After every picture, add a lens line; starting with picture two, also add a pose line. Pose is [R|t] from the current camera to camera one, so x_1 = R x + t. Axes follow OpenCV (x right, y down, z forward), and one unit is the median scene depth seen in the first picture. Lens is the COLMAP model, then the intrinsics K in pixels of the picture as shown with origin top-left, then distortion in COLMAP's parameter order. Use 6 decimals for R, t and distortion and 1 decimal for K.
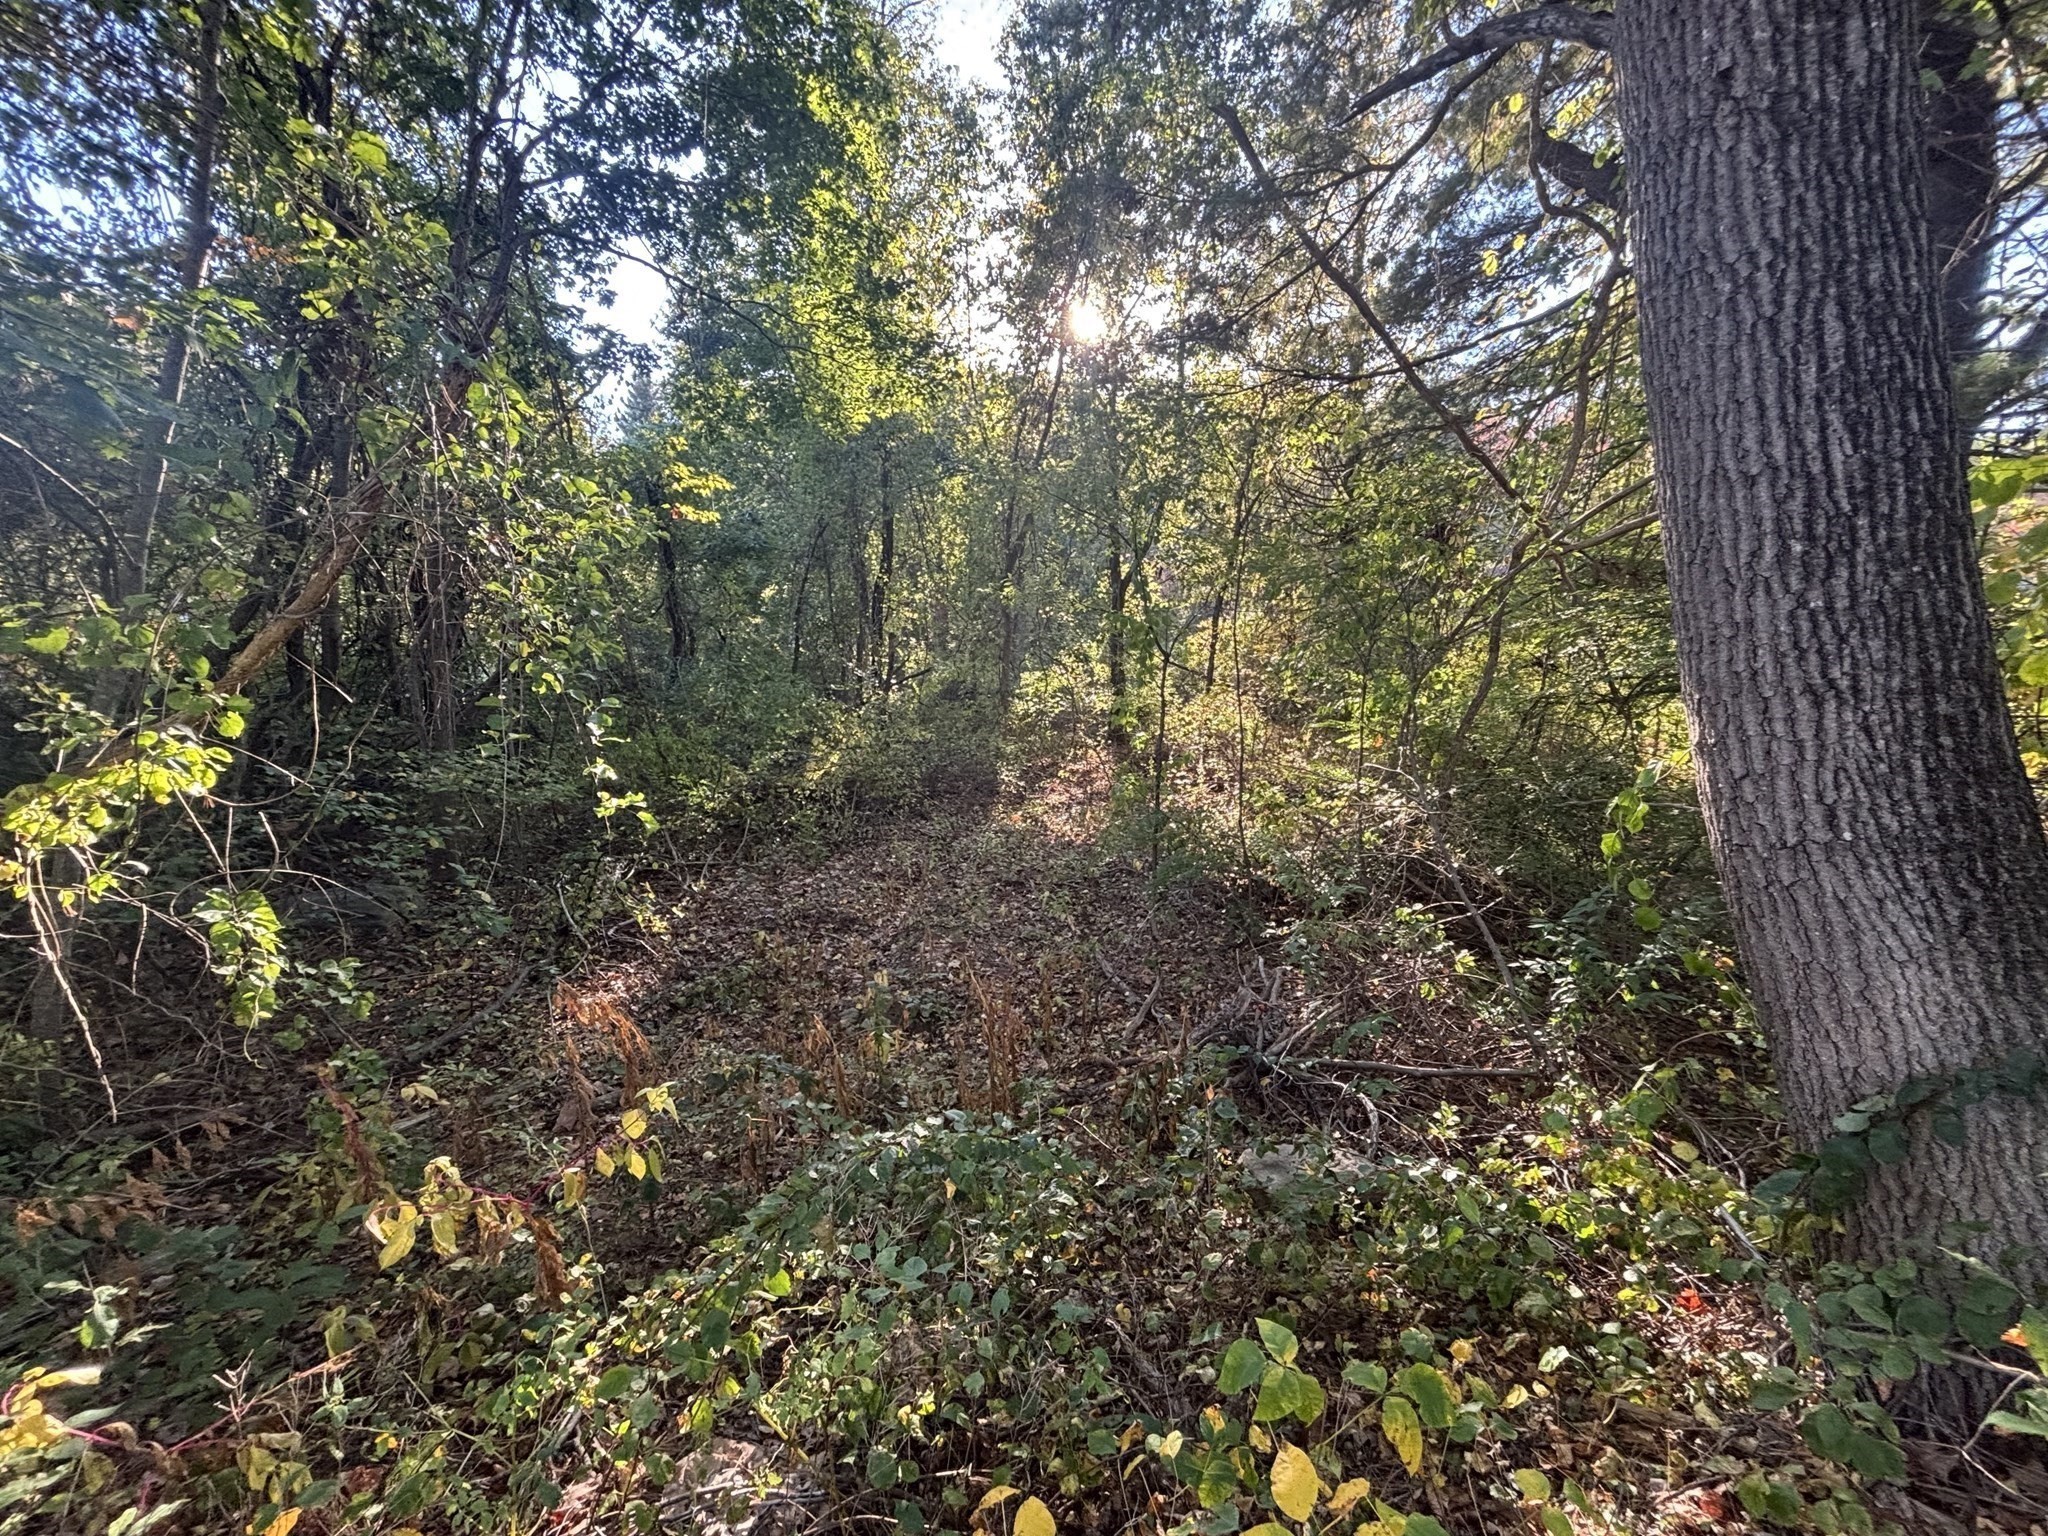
lens RADIAL K [[824.2, 0, 1020.7], [0, 824.2, 776.6], [0, 0, 1]] dist [0.000132, 0.000509]
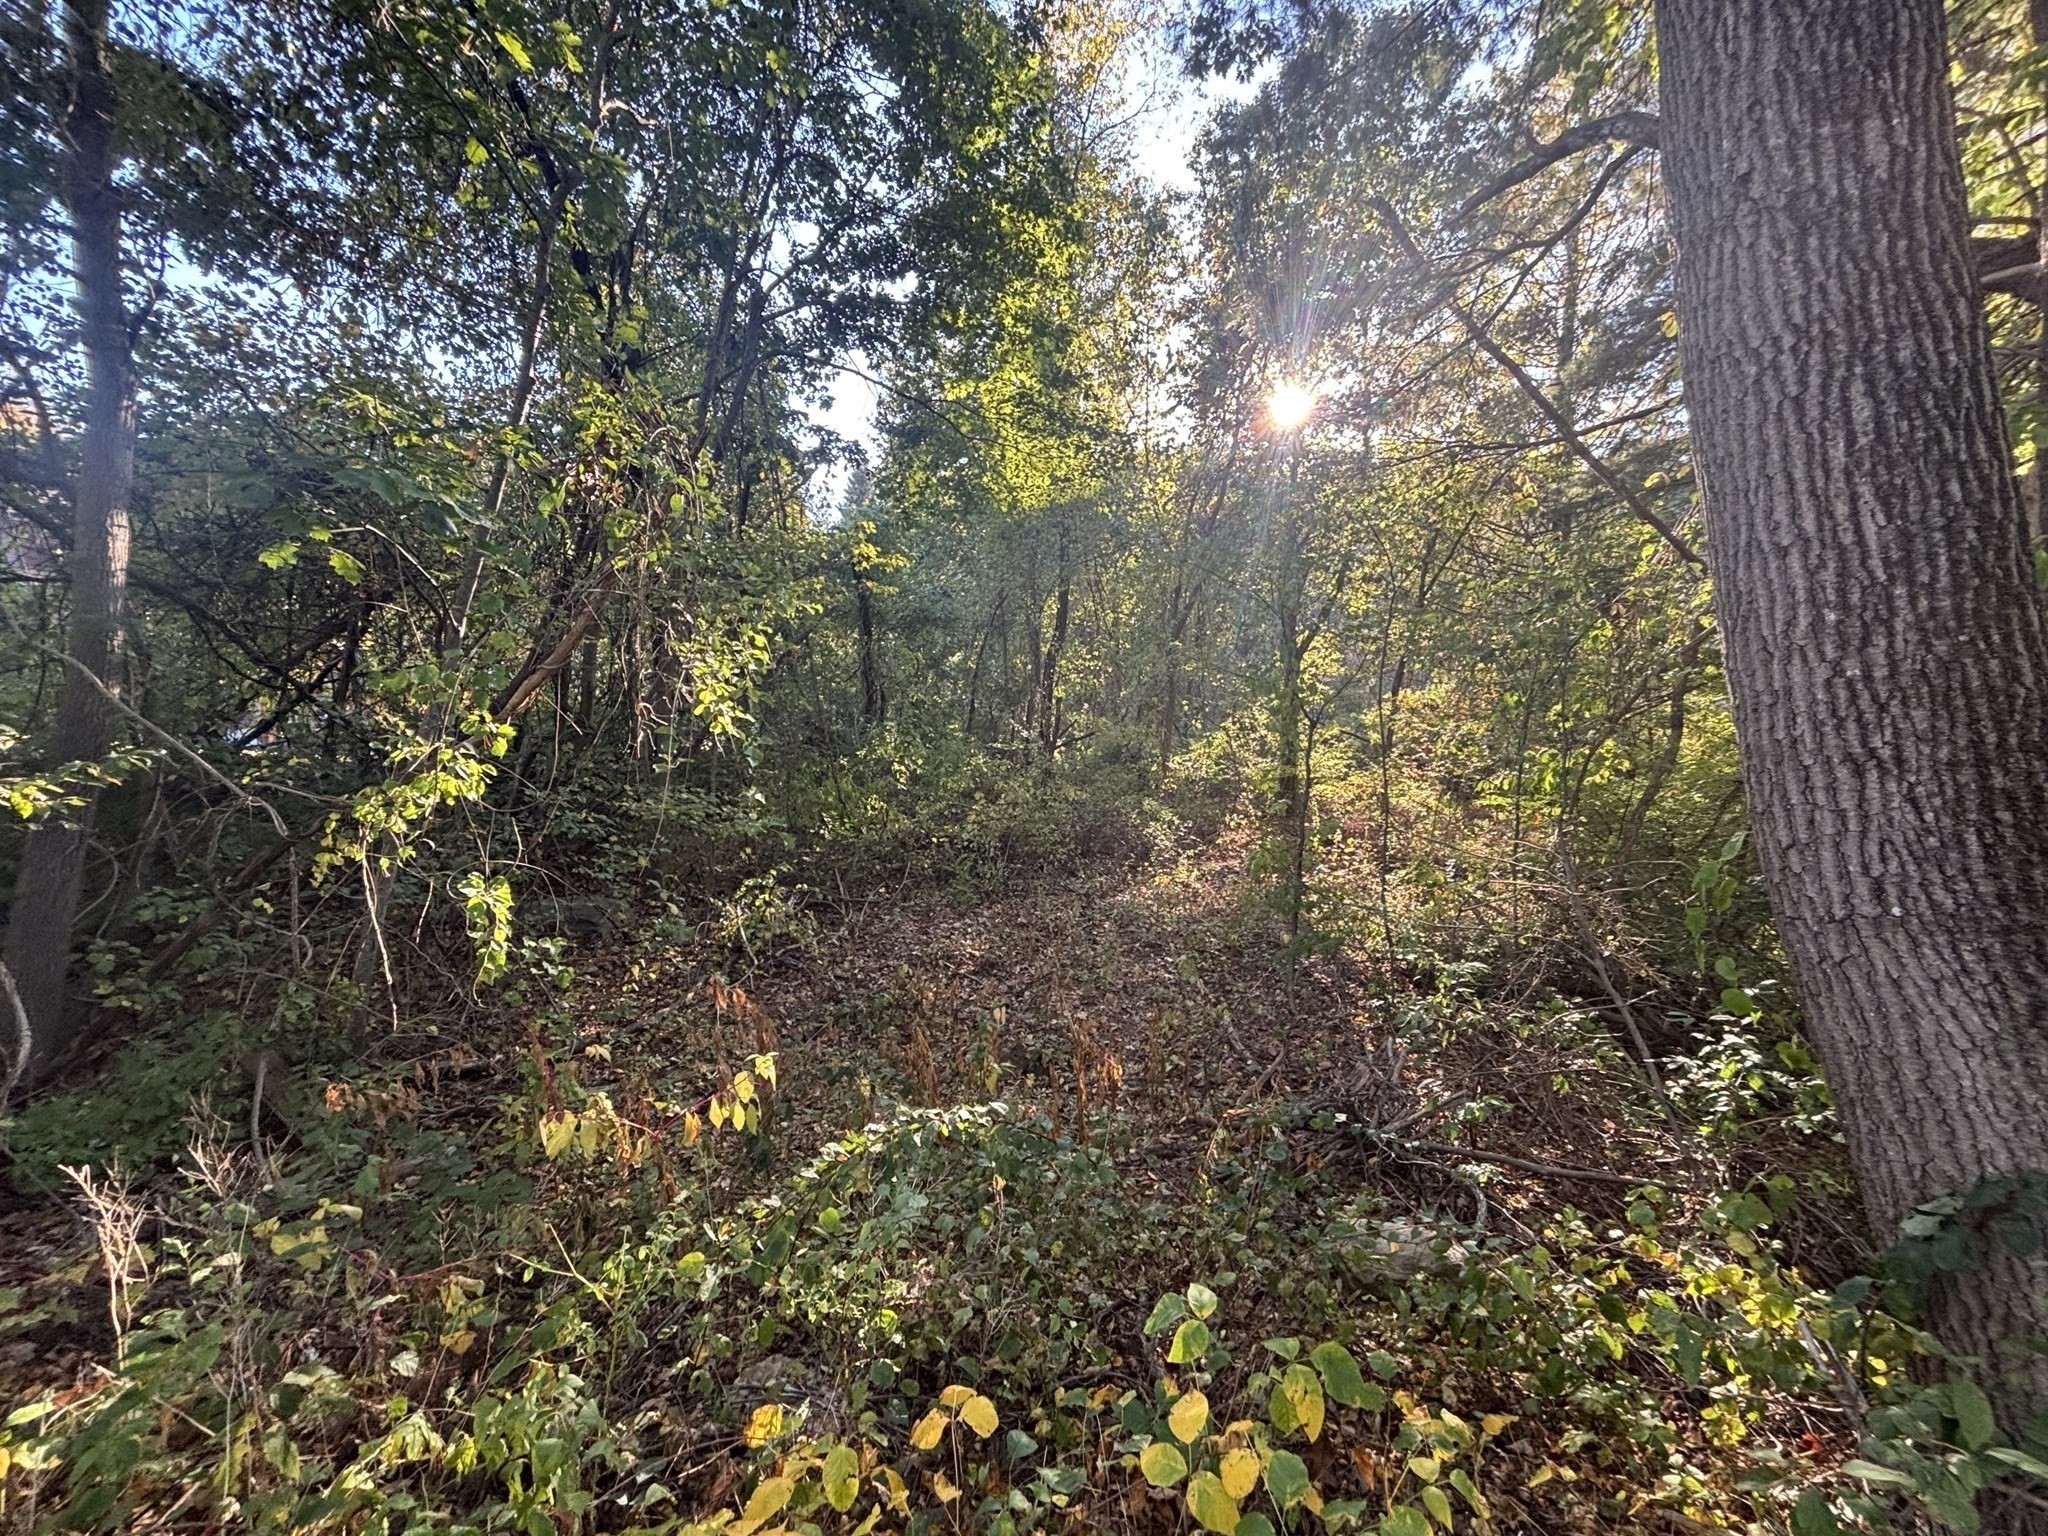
lens RADIAL K [[824.2, 0, 1019.3], [0, 824.2, 775.3], [0, 0, 1]] dist [0.000132, 0.000509]
pose [[0.976241, 0.040916, -0.212791, 0.032470], [-0.057928, 0.995550, -0.074334, 0.007147], [0.208803, 0.084894, 0.974266, -0.025912]]
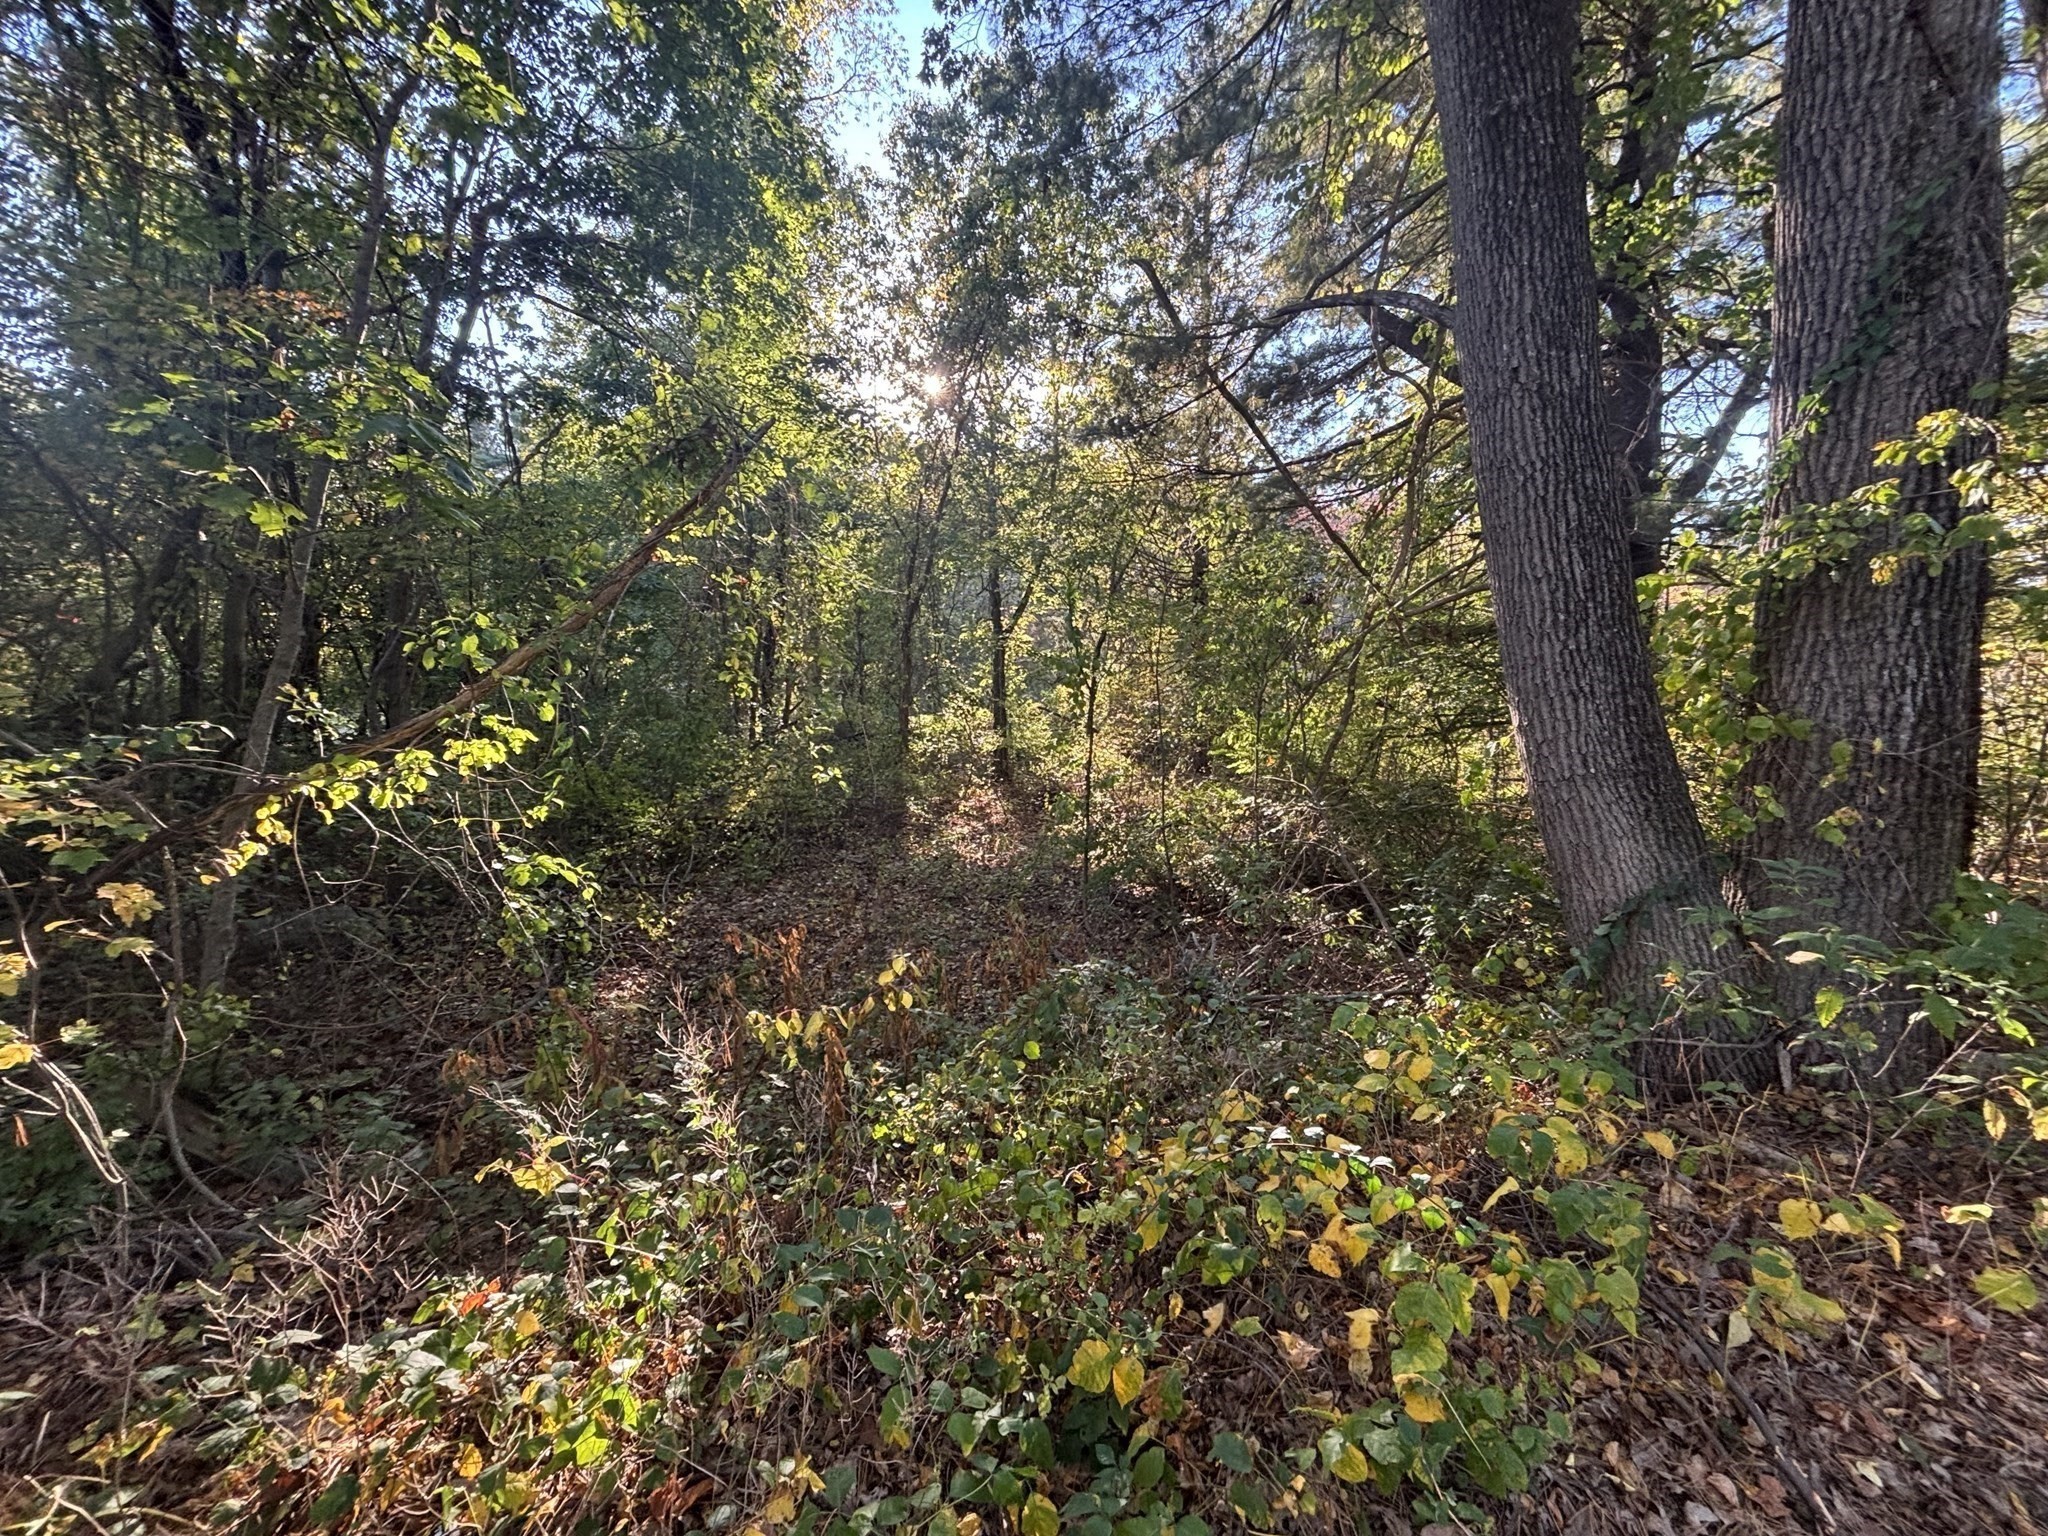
lens RADIAL K [[824.2, 0, 1019.9], [0, 824.2, 778.1], [0, 0, 1]] dist [0.000132, 0.000509]
pose [[0.984300, -0.002835, 0.176481, -0.095990], [0.013038, 0.998307, -0.056681, 0.028398], [-0.176021, 0.058092, 0.982671, -0.096108]]
